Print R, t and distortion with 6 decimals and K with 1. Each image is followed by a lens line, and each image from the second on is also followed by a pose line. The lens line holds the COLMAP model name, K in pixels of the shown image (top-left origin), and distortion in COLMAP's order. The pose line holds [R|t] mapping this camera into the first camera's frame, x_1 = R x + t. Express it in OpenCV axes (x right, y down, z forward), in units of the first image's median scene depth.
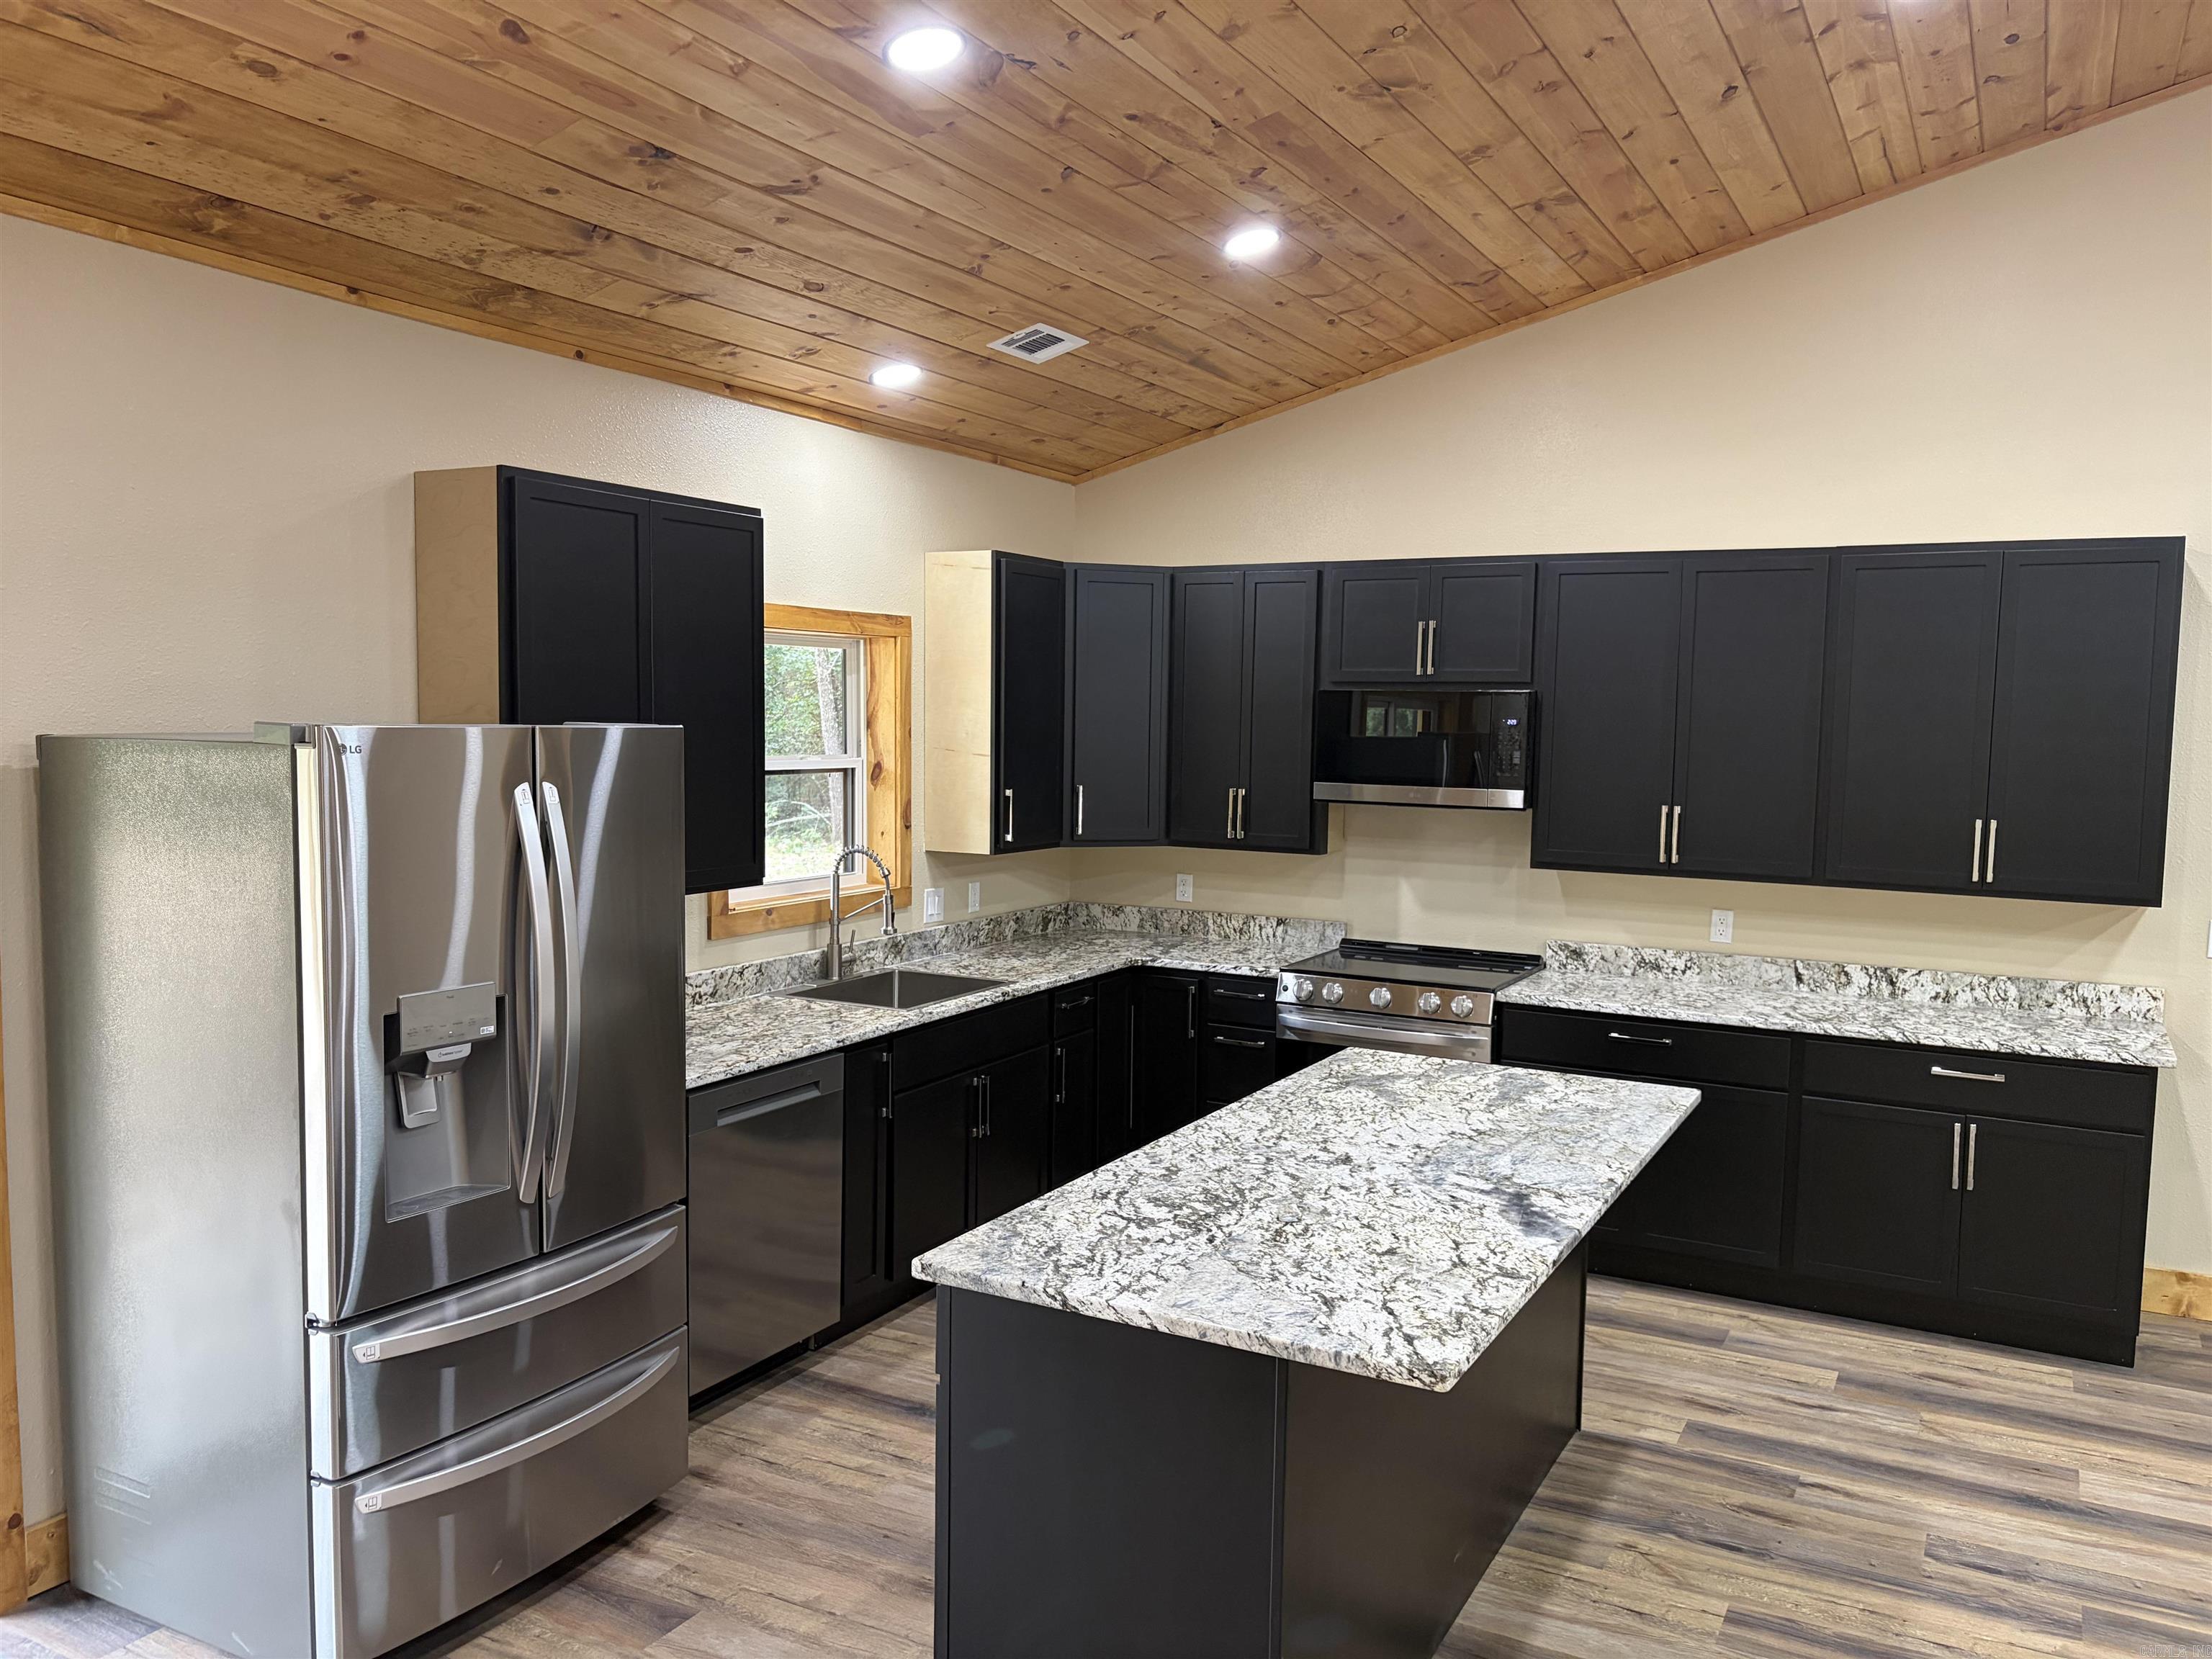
lens RADIAL K [[1685.5, 0, 1122.1], [0, 1685.5, 836.7], [0, 0, 1]] dist [0.029654, -0.024401]
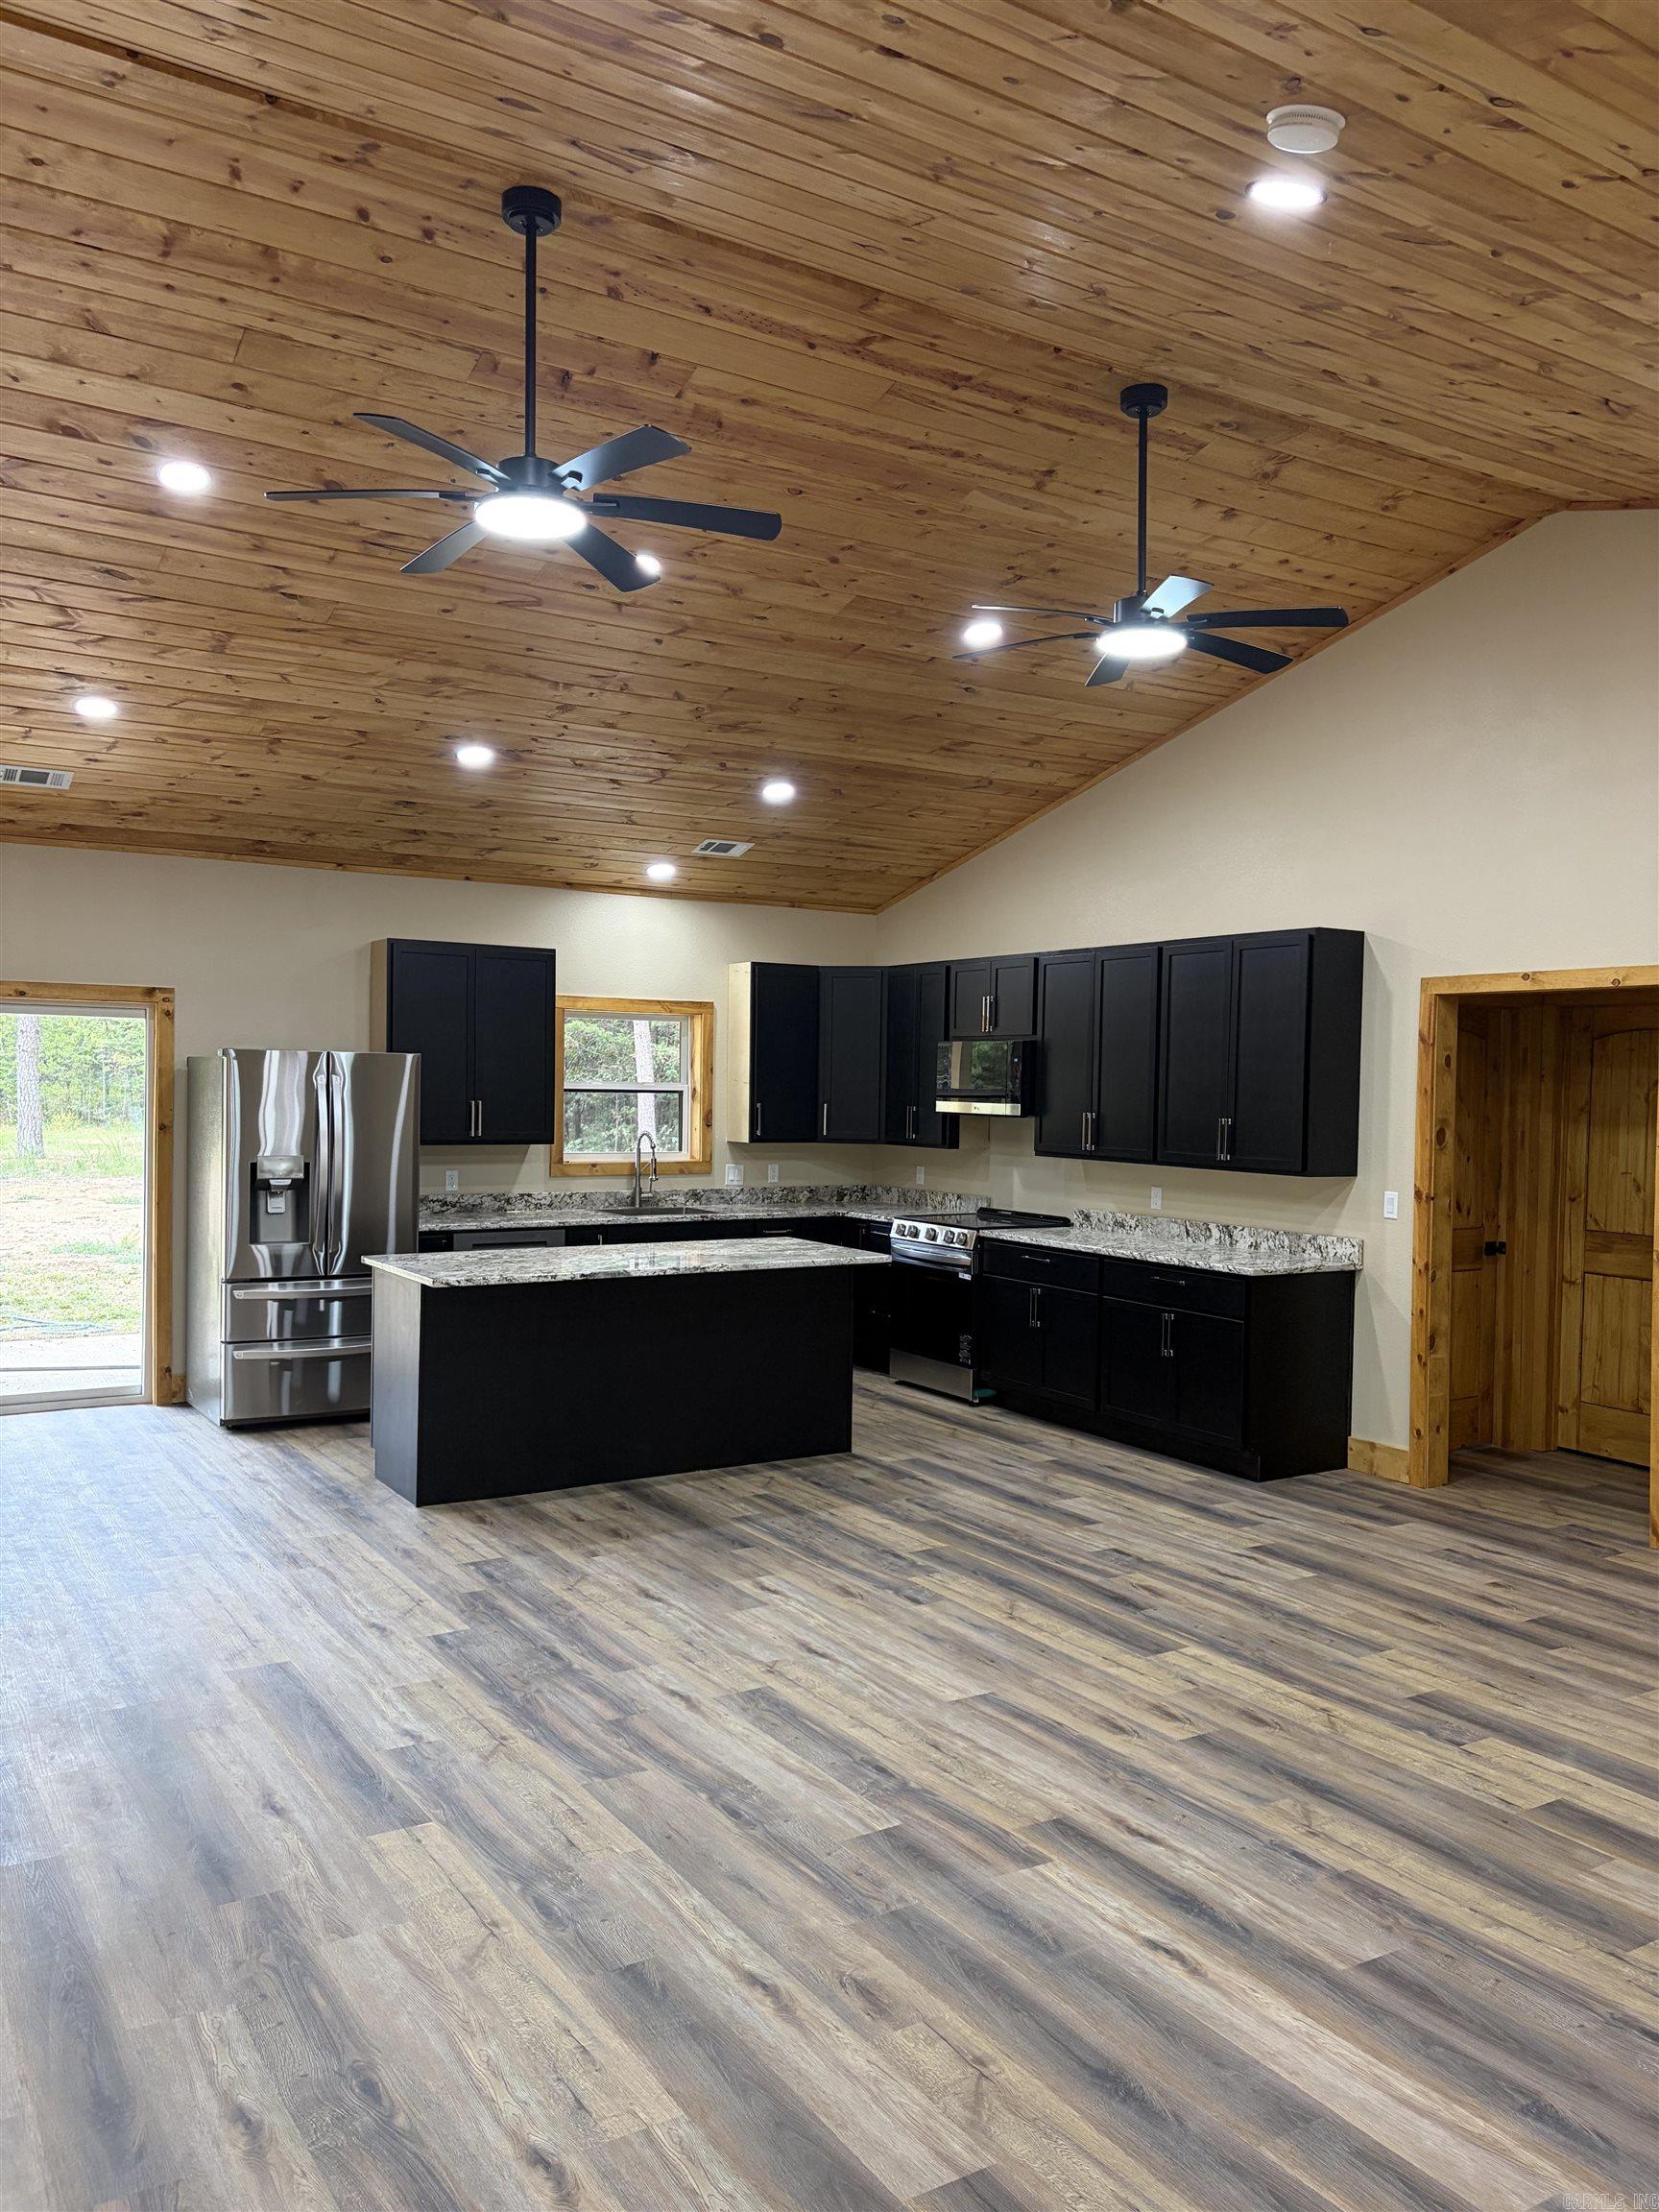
lens RADIAL K [[1685.5, 0, 834.9], [0, 1685.5, 1114.3], [0, 0, 1]] dist [0.029654, -0.024401]
pose [[0.869593, 0.008037, -0.493703, 0.895598], [-0.040650, 0.997639, -0.055358, 0.078053], [0.492093, 0.068208, 0.867867, -0.443048]]
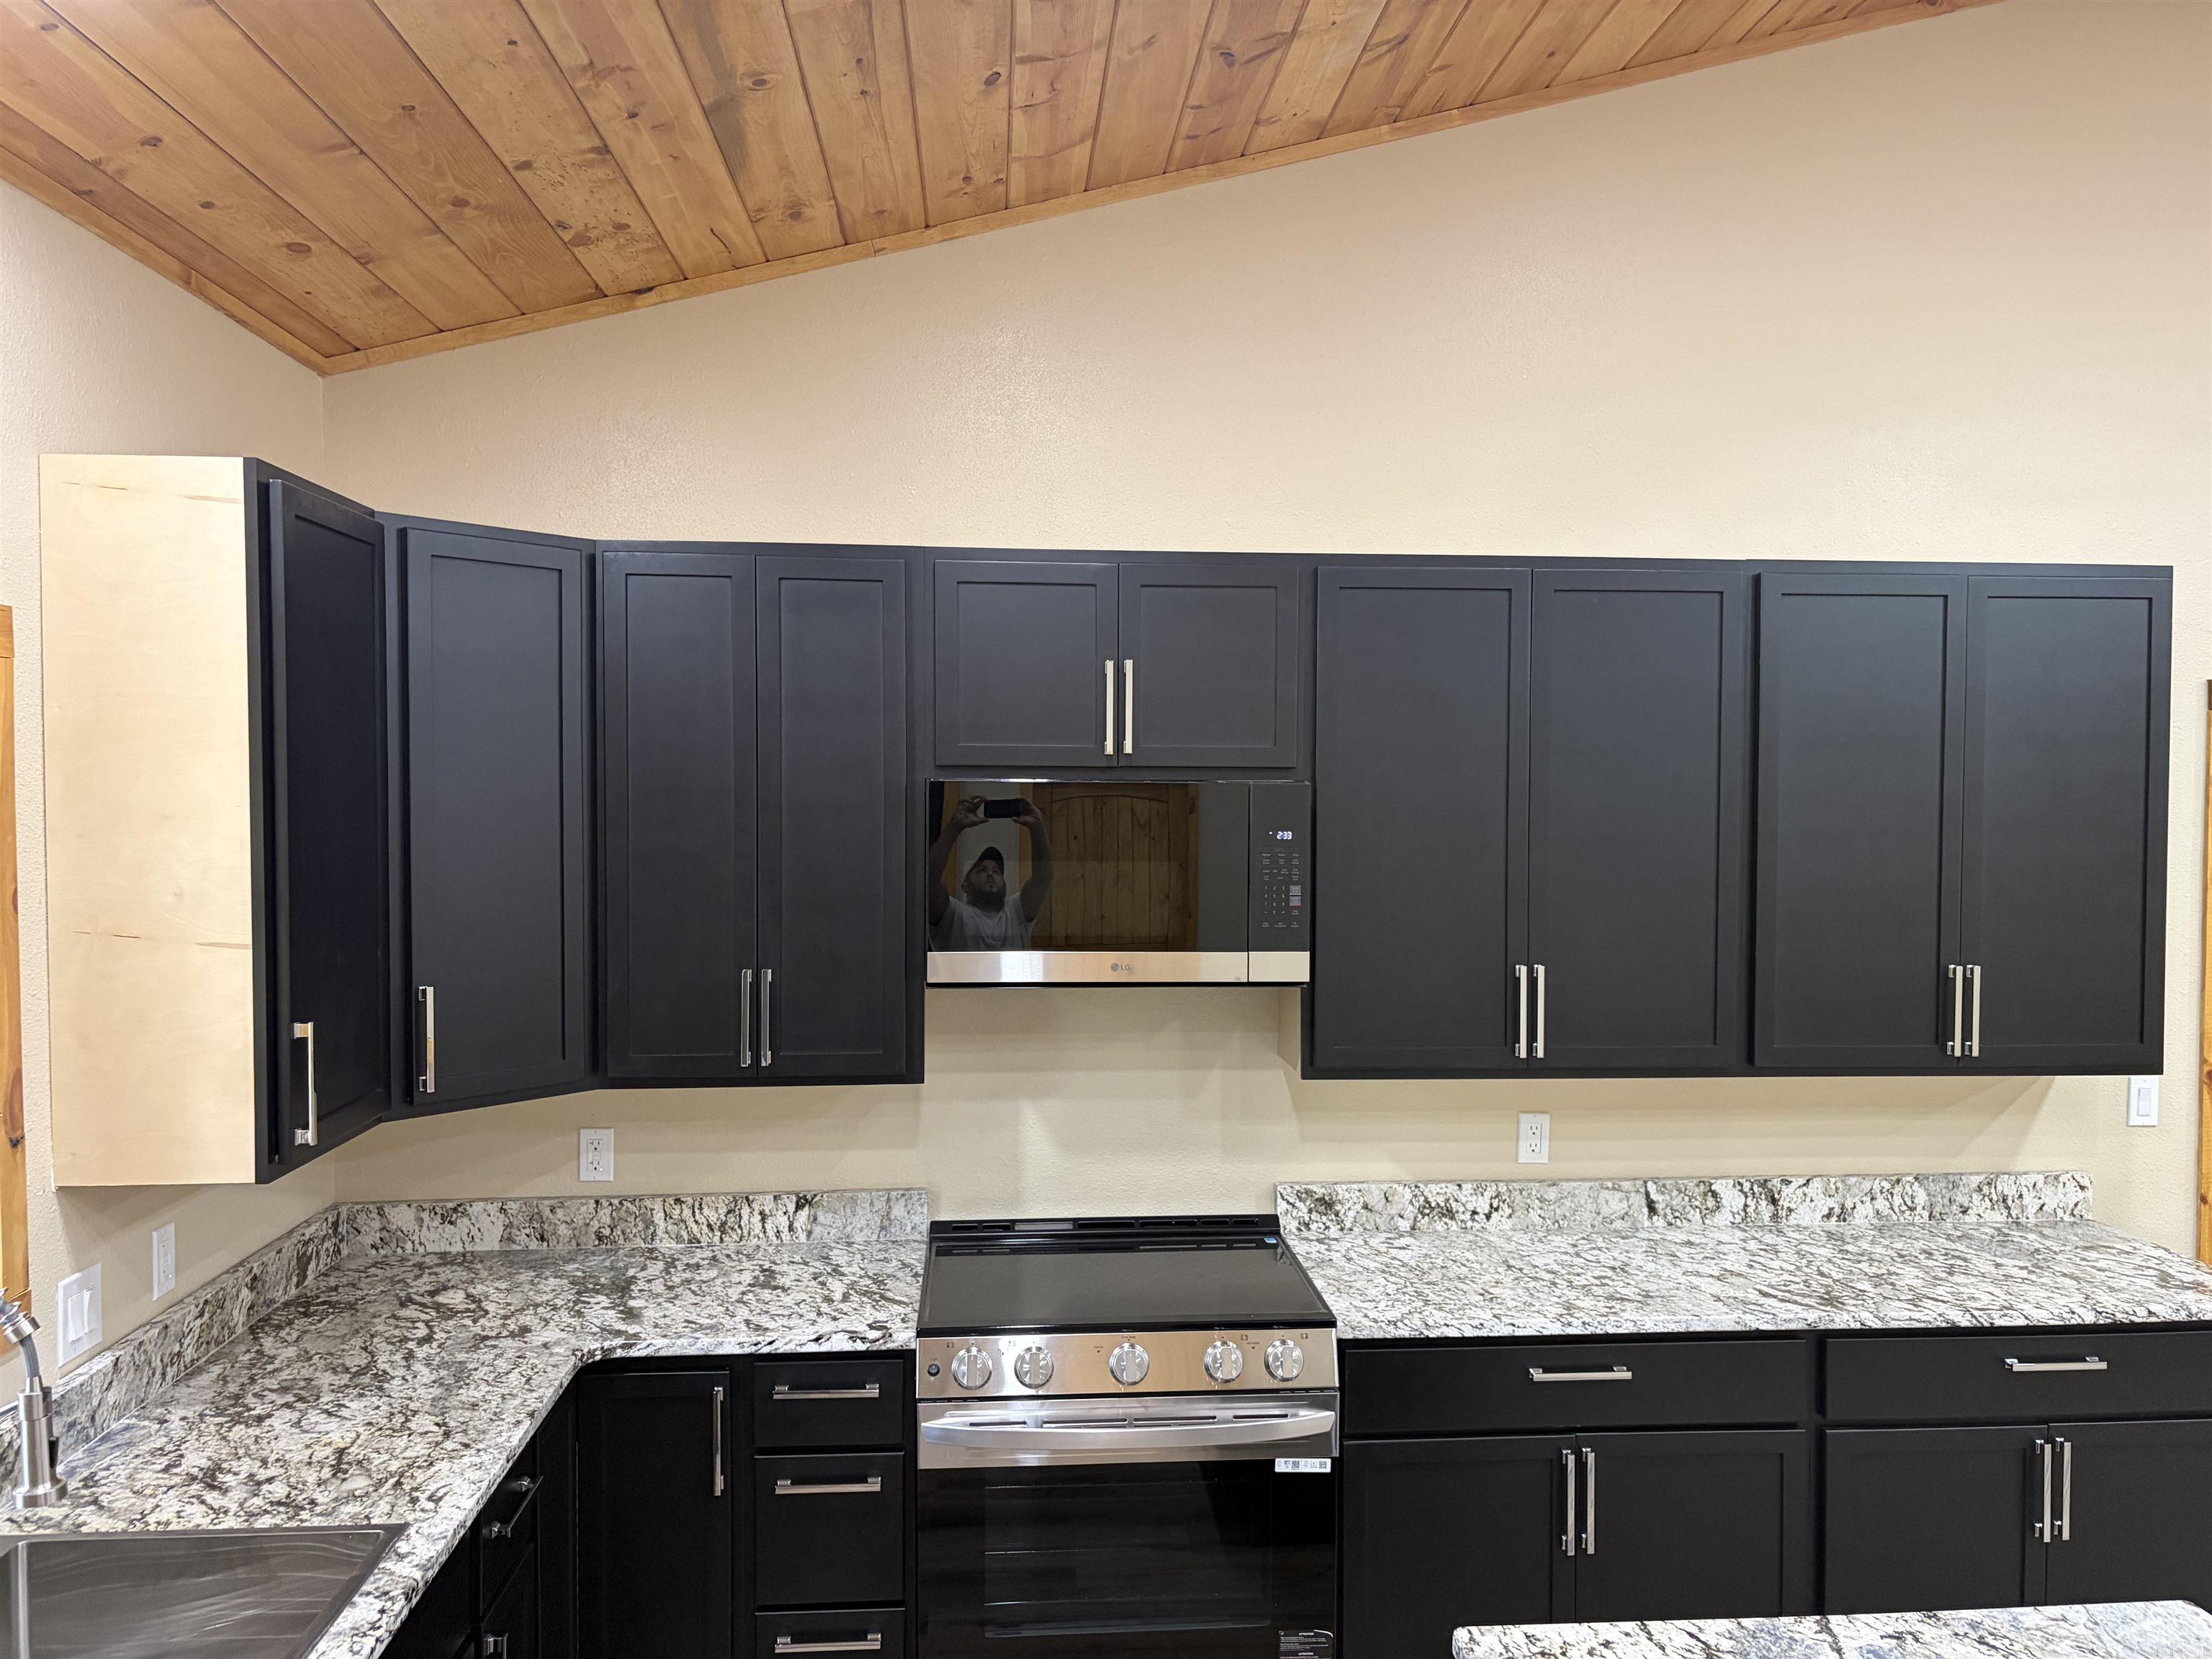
lens RADIAL K [[1685.5, 0, 1137.2], [0, 1685.5, 829.2], [0, 0, 1]] dist [0.029654, -0.024401]
pose [[0.833855, -0.026328, 0.551356, -0.138307], [0.051037, 0.998260, -0.029519, -0.058423], [-0.549620, 0.052754, 0.833748, 0.575283]]
